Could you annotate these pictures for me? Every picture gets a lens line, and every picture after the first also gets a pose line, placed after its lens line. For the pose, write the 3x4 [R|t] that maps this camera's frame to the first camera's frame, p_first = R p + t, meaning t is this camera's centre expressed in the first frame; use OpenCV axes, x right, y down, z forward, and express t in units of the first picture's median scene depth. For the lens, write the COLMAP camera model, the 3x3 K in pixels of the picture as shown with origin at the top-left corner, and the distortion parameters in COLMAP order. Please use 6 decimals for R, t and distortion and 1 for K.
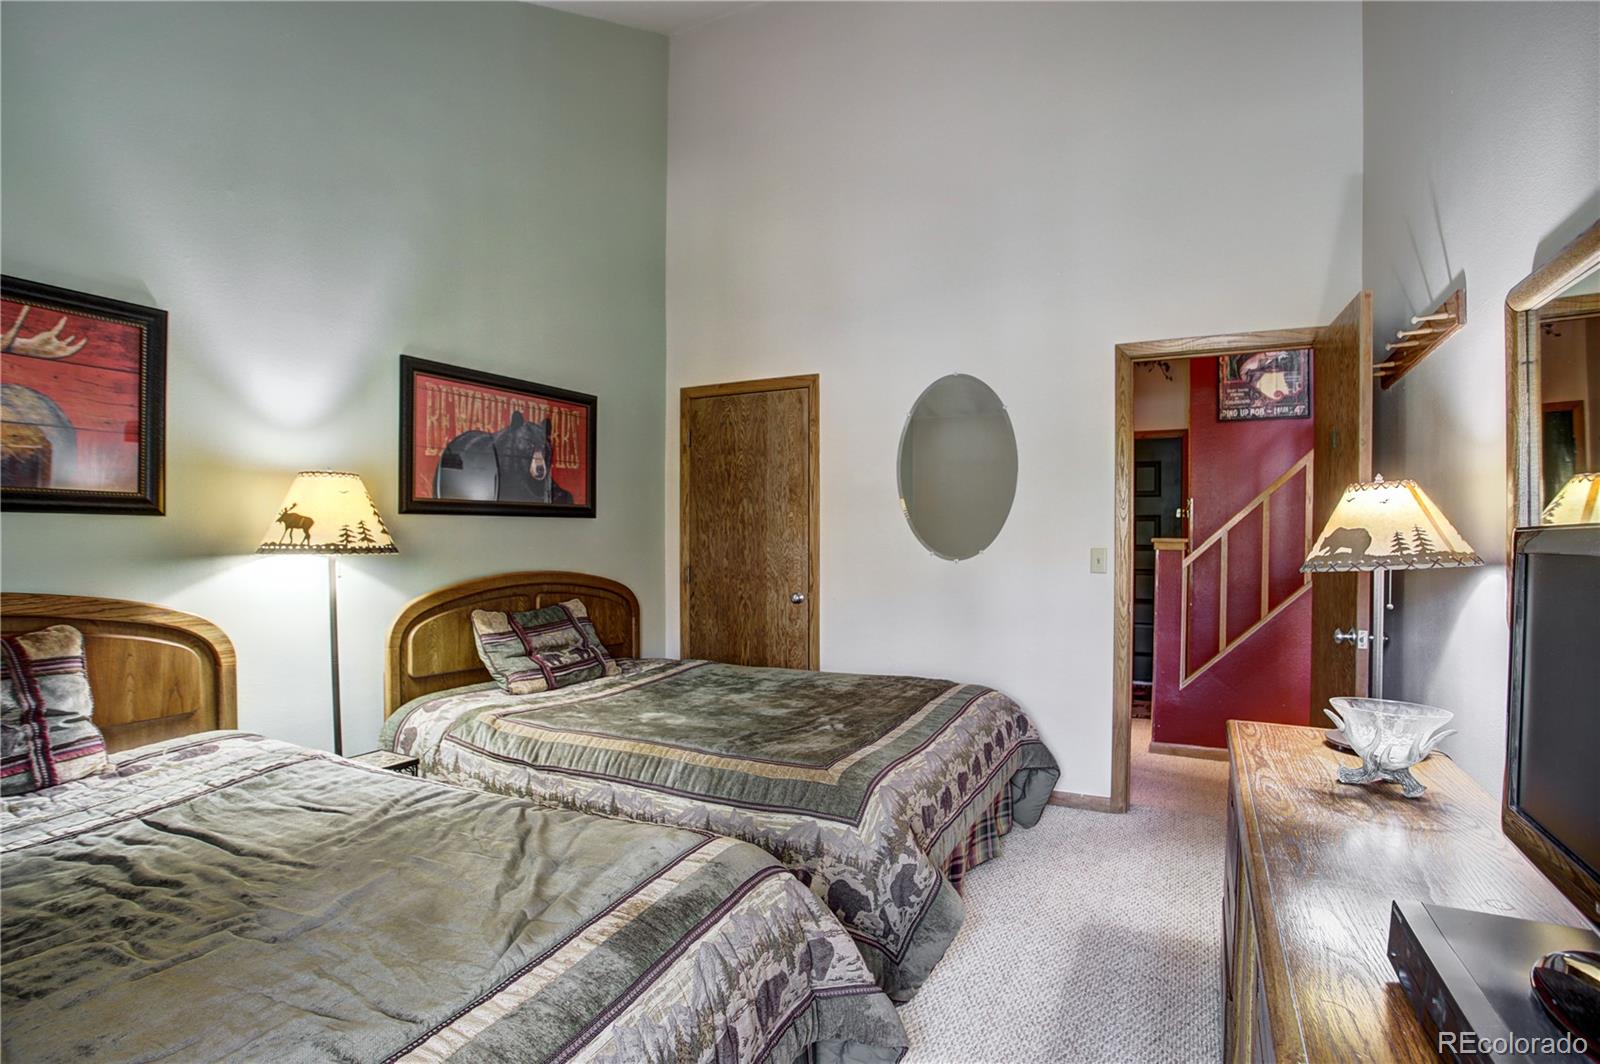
lens RADIAL K [[807.8, 0, 797.8], [0, 807.8, 515.6], [0, 0, 1]] dist [-0.053258, 0.000610]
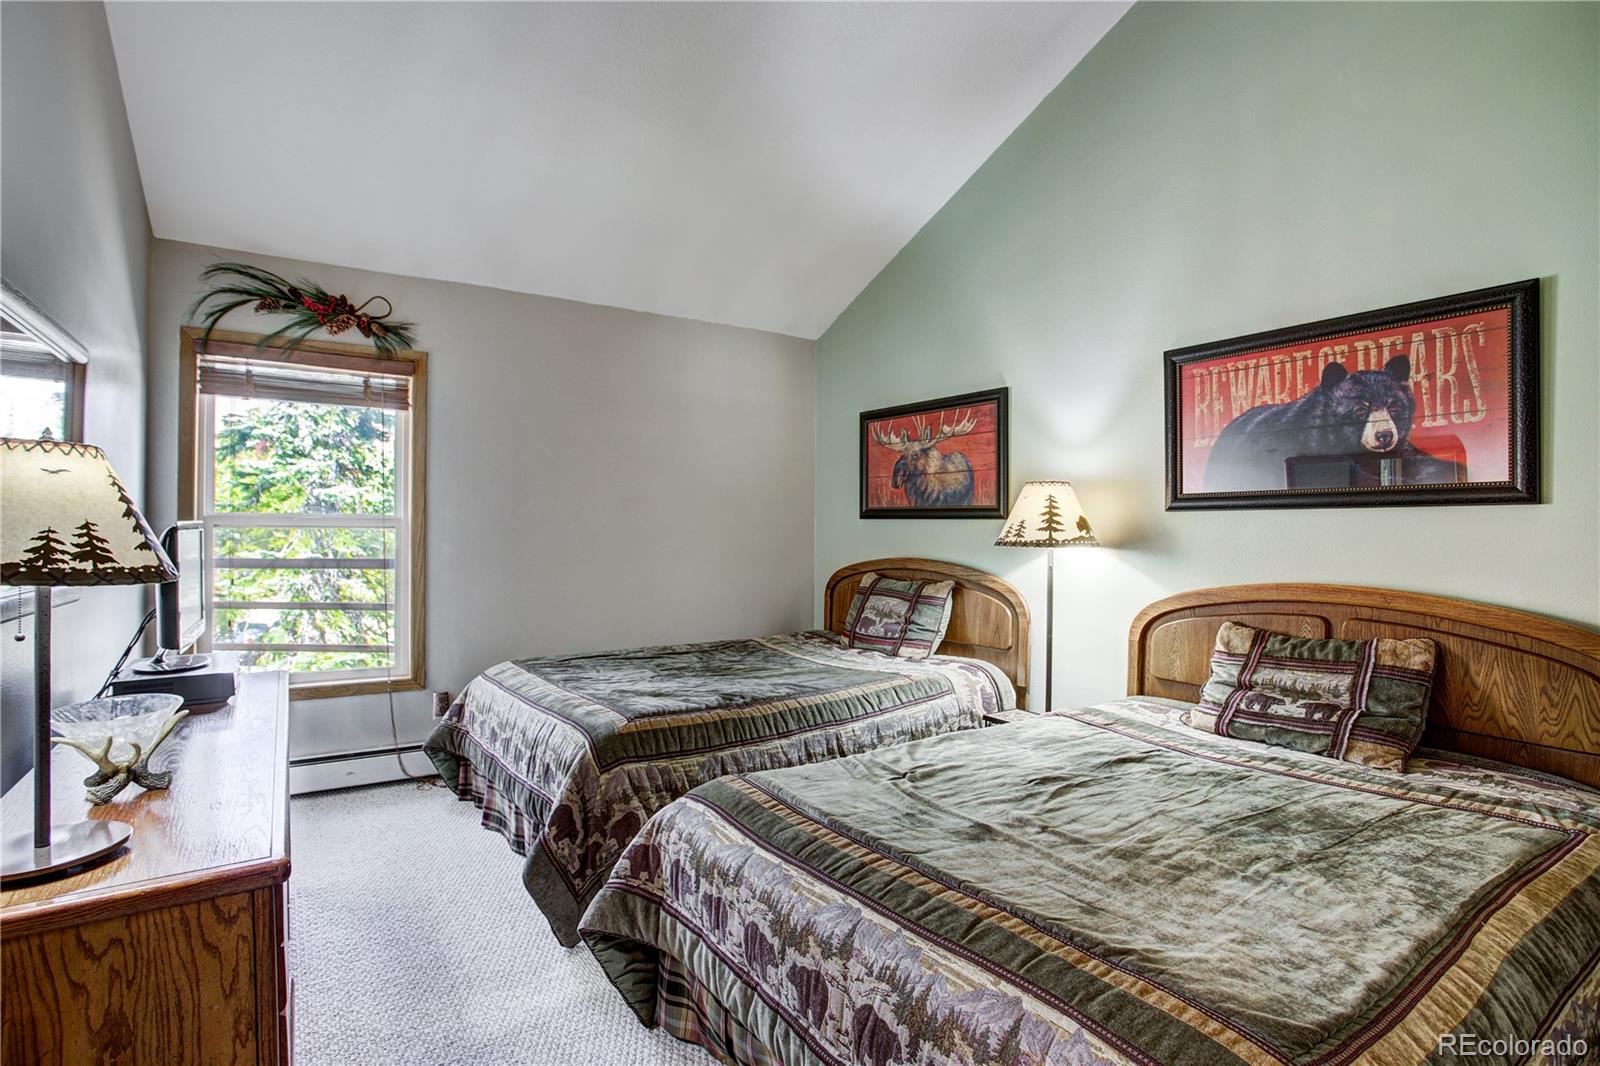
lens RADIAL K [[807.8, 0, 797.8], [0, 807.8, 516.6], [0, 0, 1]] dist [-0.053258, 0.000610]
pose [[-0.505470, -0.012466, -0.862754, 0.545990], [0.017575, 0.999539, -0.024740, 0.018737], [0.862665, -0.027668, -0.505019, 1.020432]]
